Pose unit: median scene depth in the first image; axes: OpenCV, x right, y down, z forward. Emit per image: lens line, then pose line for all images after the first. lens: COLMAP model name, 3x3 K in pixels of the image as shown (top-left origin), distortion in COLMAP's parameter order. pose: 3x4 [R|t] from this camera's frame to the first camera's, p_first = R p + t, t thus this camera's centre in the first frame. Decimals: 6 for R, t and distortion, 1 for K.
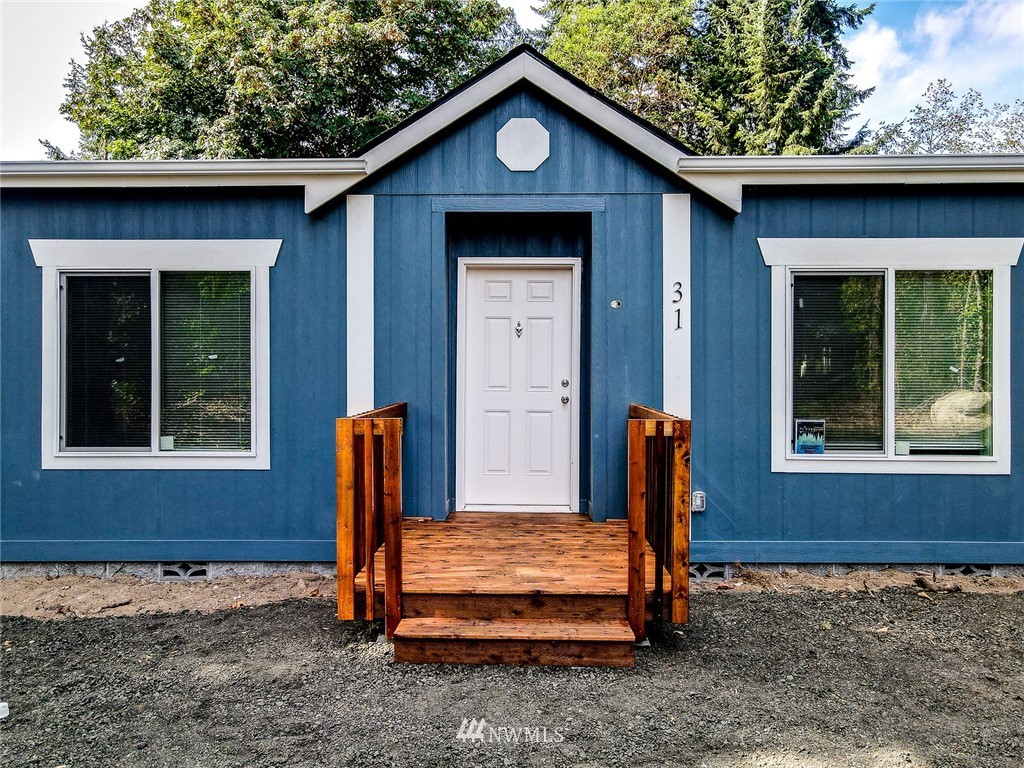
lens RADIAL K [[764.3, 0, 522.7], [0, 764.3, 377.6], [0, 0, 1]] dist [0.018396, 0.000984]
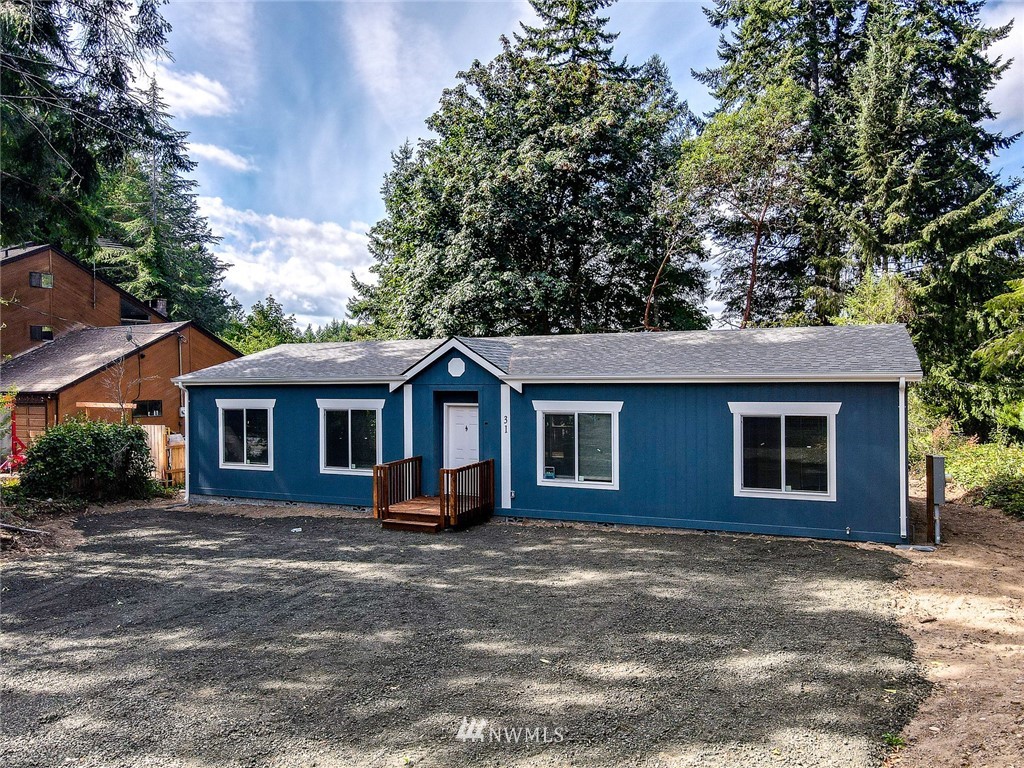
lens RADIAL K [[705.8, 0, 512.0], [0, 705.8, 384.0], [0, 0, 1]] dist [0.009538, 0.005423]
pose [[0.930310, -0.006099, -0.366724, 1.135193], [0.006861, 0.999976, 0.000776, -0.235801], [0.366710, -0.003238, 0.930330, -1.353891]]
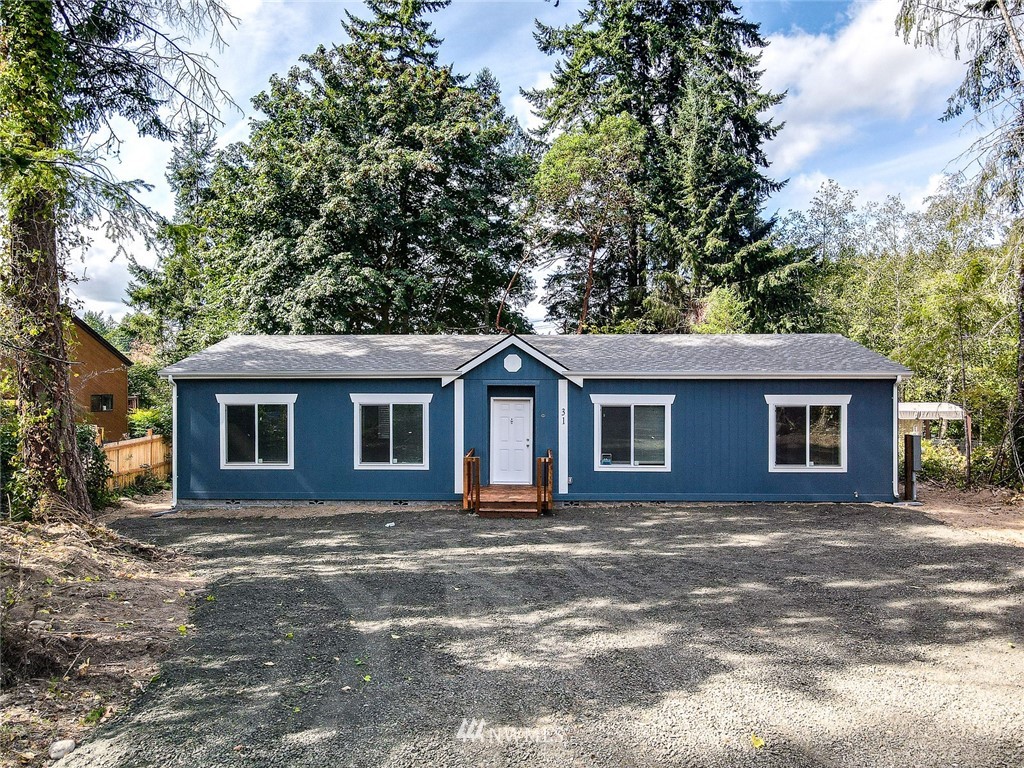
lens RADIAL K [[705.8, 0, 512.0], [0, 705.8, 384.0], [0, 0, 1]] dist [0.009538, 0.005423]
pose [[0.999705, -0.001668, -0.024232, 0.064218], [0.001764, 0.999991, 0.003940, -0.226323], [0.024226, -0.003981, 0.999699, -1.752248]]
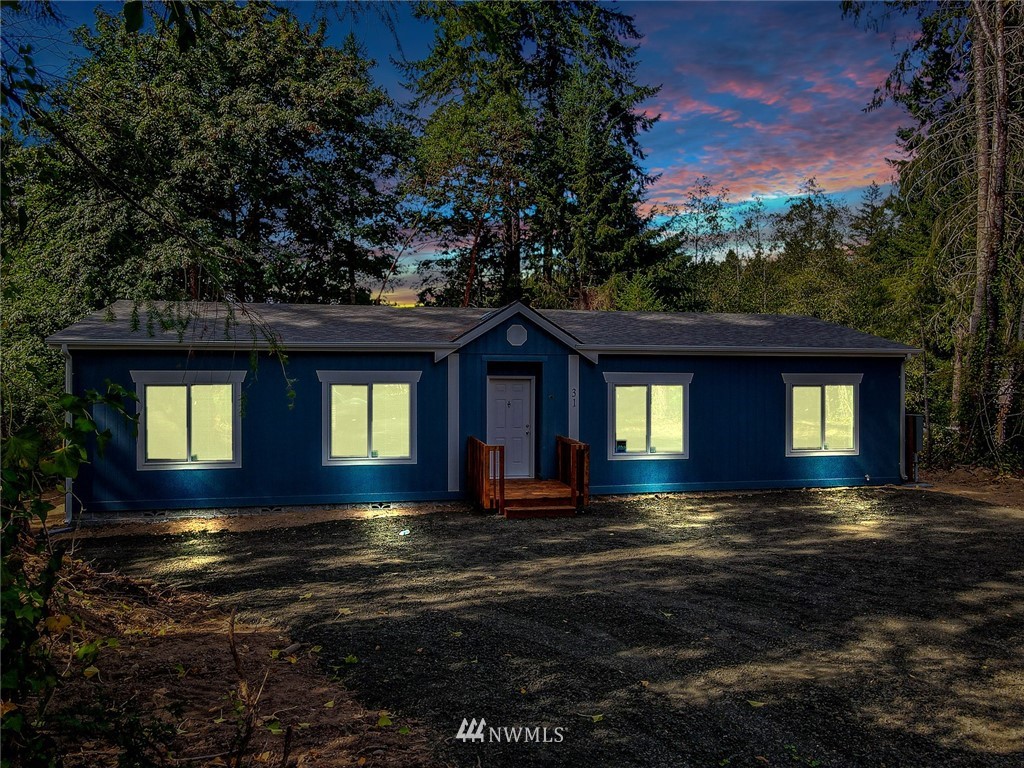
lens RADIAL K [[716.5, 0, 507.6], [0, 716.5, 380.7], [0, 0, 1]] dist [0.023486, 0.001336]
pose [[0.977956, -0.001562, 0.208805, -0.521365], [0.000465, 0.999986, 0.005303, -0.160817], [-0.208811, -0.005089, 0.977943, -1.328529]]
